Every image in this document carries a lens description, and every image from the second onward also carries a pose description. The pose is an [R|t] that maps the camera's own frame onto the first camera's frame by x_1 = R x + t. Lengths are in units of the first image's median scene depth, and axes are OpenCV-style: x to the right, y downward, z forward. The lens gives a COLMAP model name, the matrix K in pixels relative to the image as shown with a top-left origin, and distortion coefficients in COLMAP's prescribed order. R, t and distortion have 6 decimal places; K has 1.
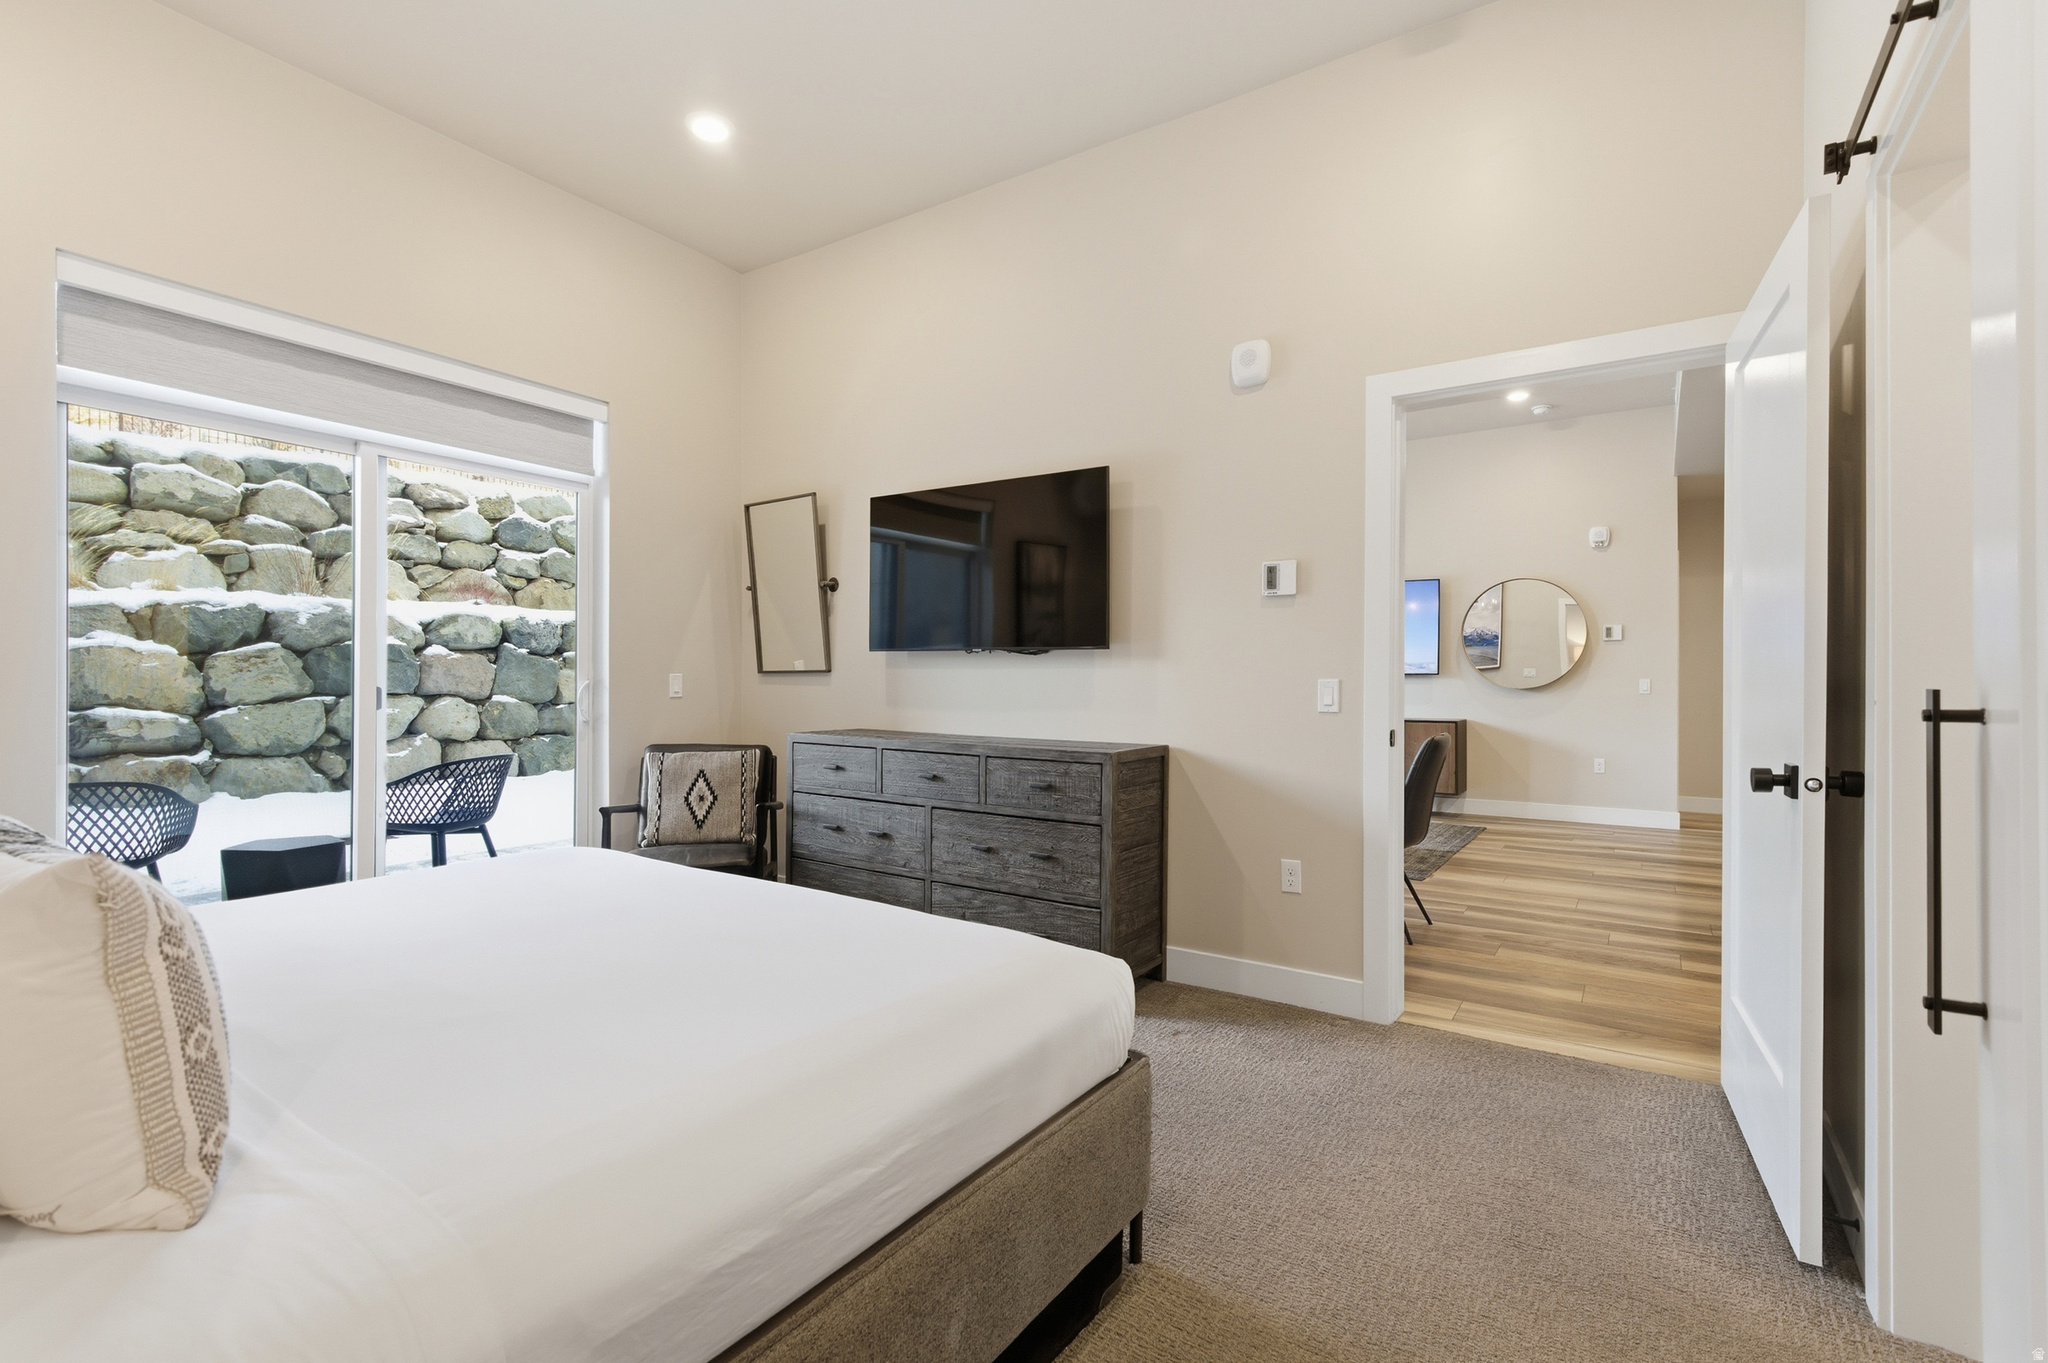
lens RADIAL K [[938.1, 0, 1022.8], [0, 938.1, 676.3], [0, 0, 1]] dist [0.010866, -0.000036]
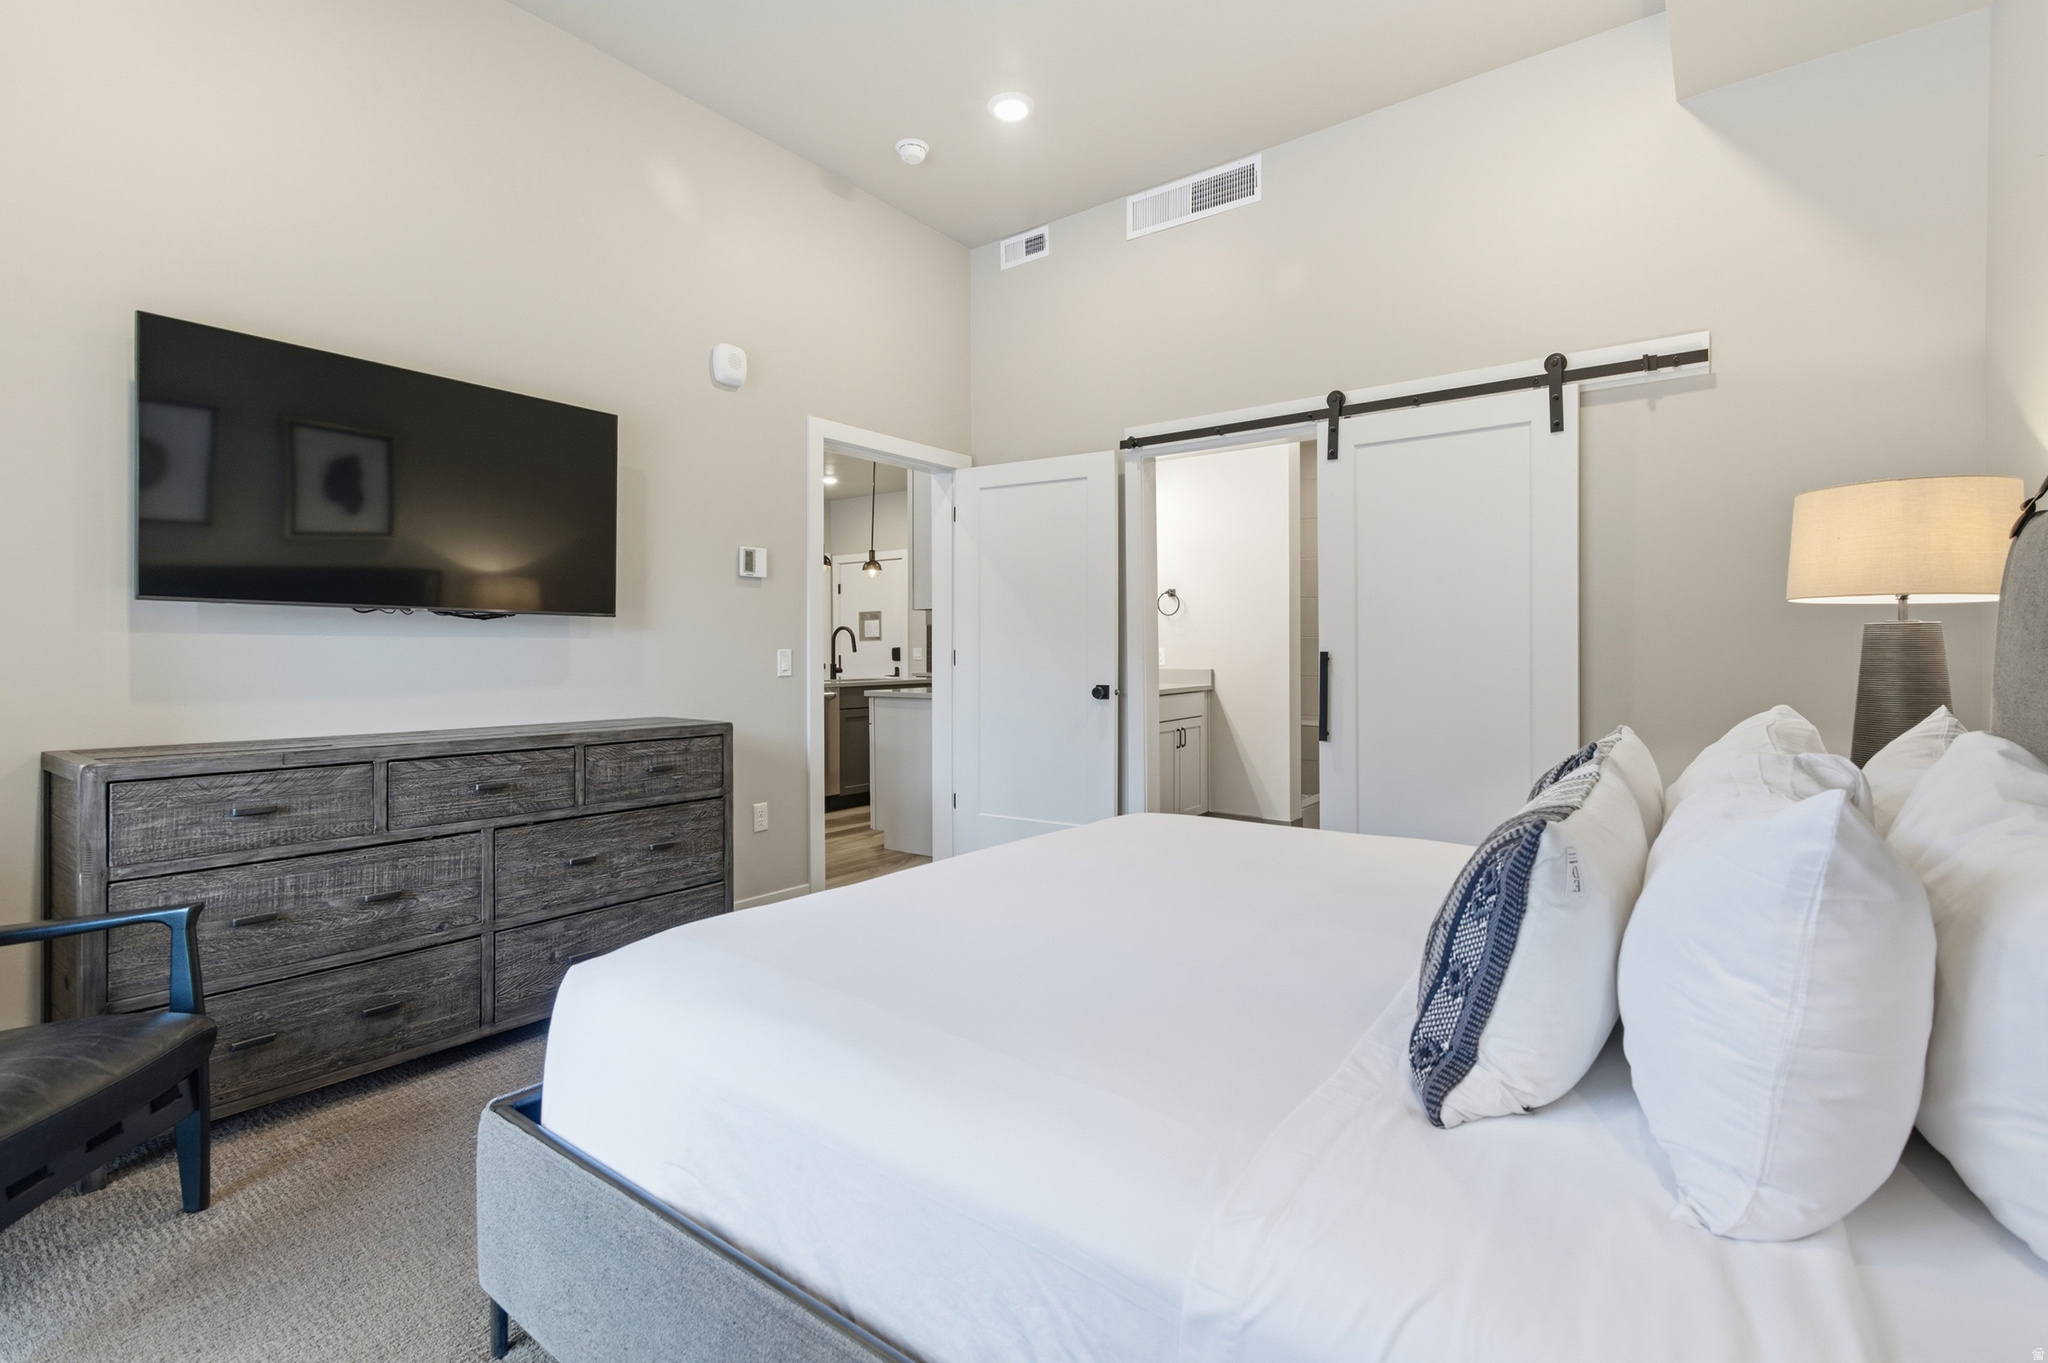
lens RADIAL K [[938.1, 0, 1051.3], [0, 938.1, 647.8], [0, 0, 1]] dist [0.010866, -0.000036]
pose [[0.019559, -0.000688, 0.999808, -0.261724], [-0.002124, 0.999997, 0.000730, -0.000210], [-0.999806, -0.002137, 0.019558, 0.182103]]
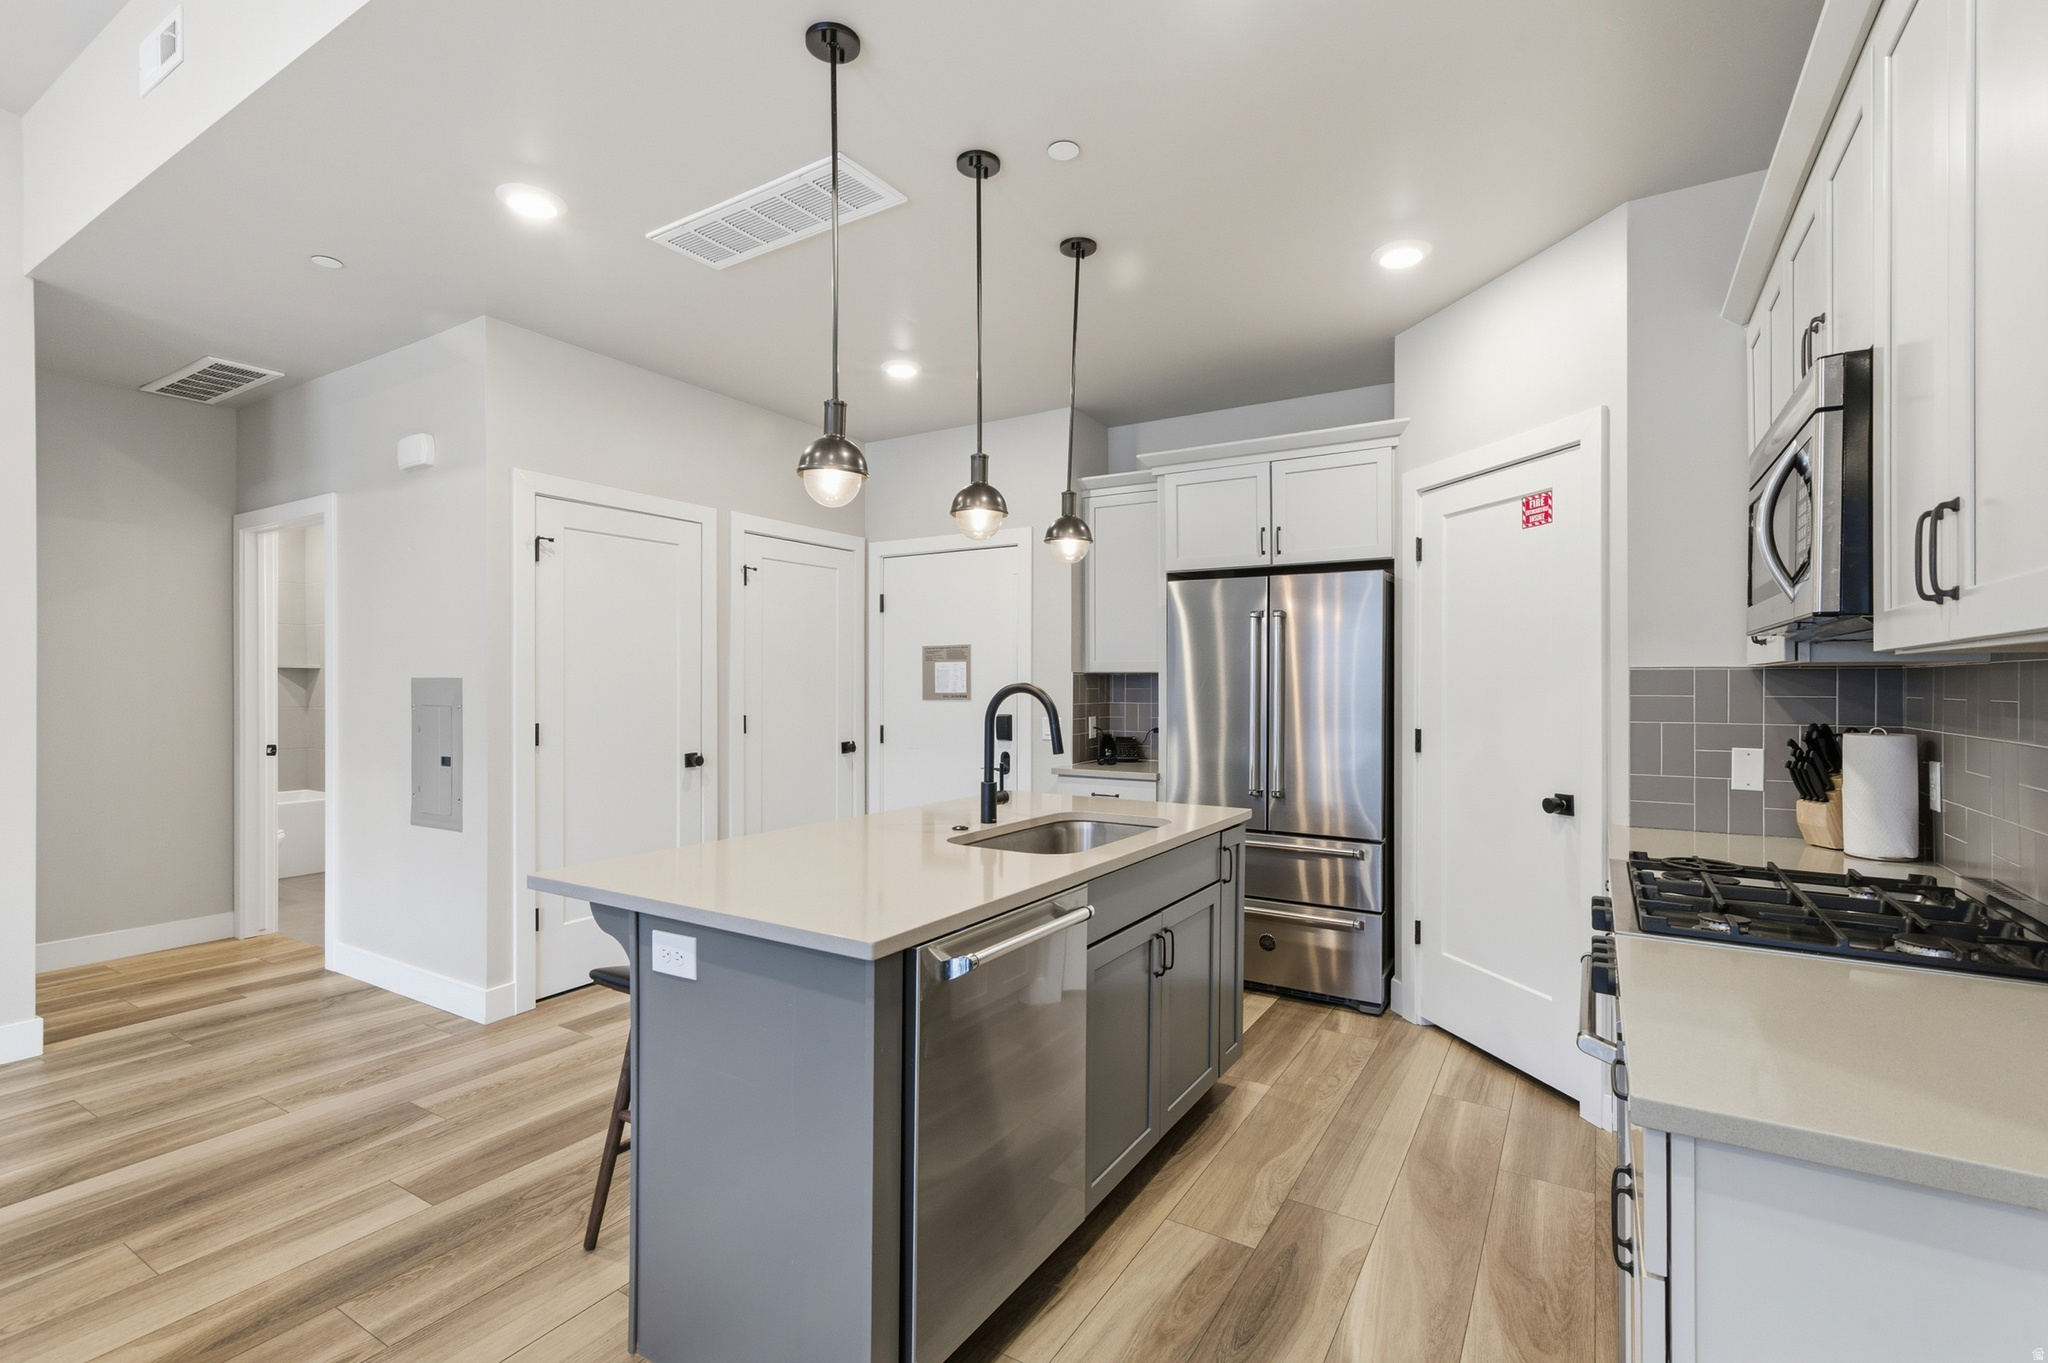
lens RADIAL K [[938.1, 0, 1033.4], [0, 938.1, 684.2], [0, 0, 1]] dist [0.010866, -0.000036]
pose [[-0.050528, -0.002379, 0.998720, 0.140929], [-0.008604, 0.999961, 0.001947, -0.015158], [-0.998686, -0.008495, -0.050546, 0.348127]]
